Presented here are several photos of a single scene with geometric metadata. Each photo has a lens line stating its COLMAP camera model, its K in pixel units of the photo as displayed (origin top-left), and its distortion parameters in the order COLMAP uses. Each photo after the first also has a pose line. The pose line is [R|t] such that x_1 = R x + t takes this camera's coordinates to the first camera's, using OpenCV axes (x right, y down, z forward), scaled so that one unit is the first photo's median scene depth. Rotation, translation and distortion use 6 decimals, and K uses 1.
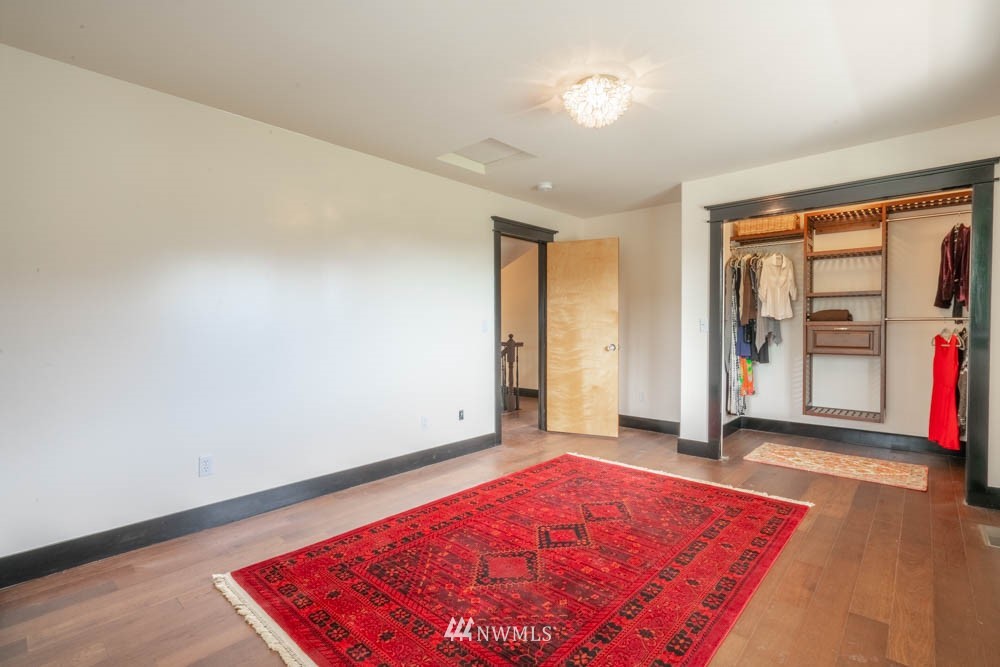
lens RADIAL K [[459.5, 0, 501.2], [0, 459.5, 330.7], [0, 0, 1]] dist [-0.000333, 0.001414]
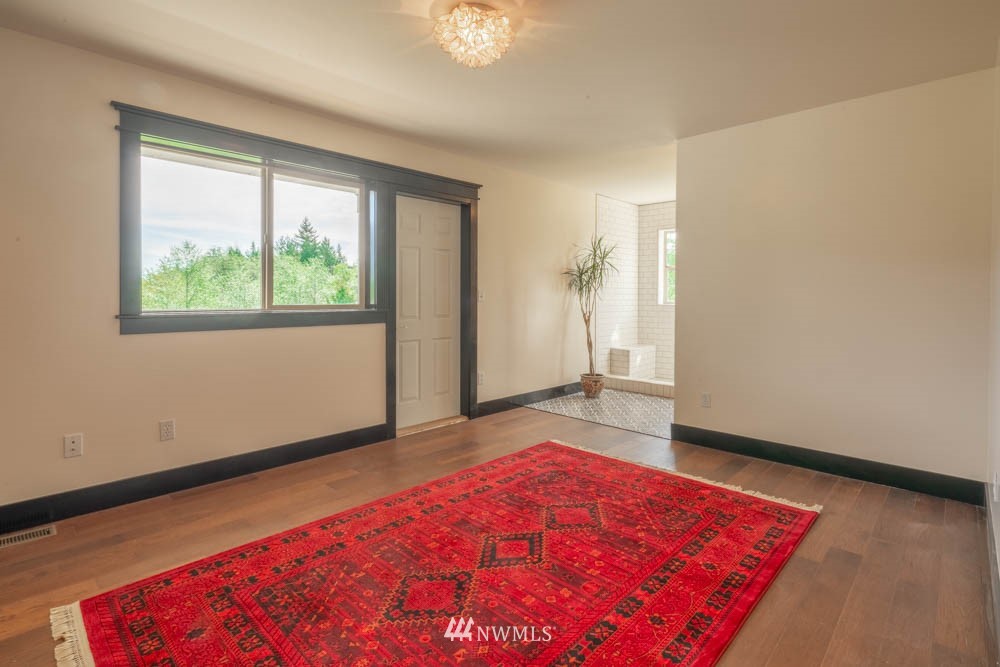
lens RADIAL K [[459.5, 0, 498.8], [0, 459.5, 306.2], [0, 0, 1]] dist [-0.000333, 0.001414]
pose [[0.999101, 0.002309, -0.042339, 0.141968], [-0.002221, 0.999995, 0.002115, -0.003886], [0.042344, -0.002019, 0.999101, 0.150812]]
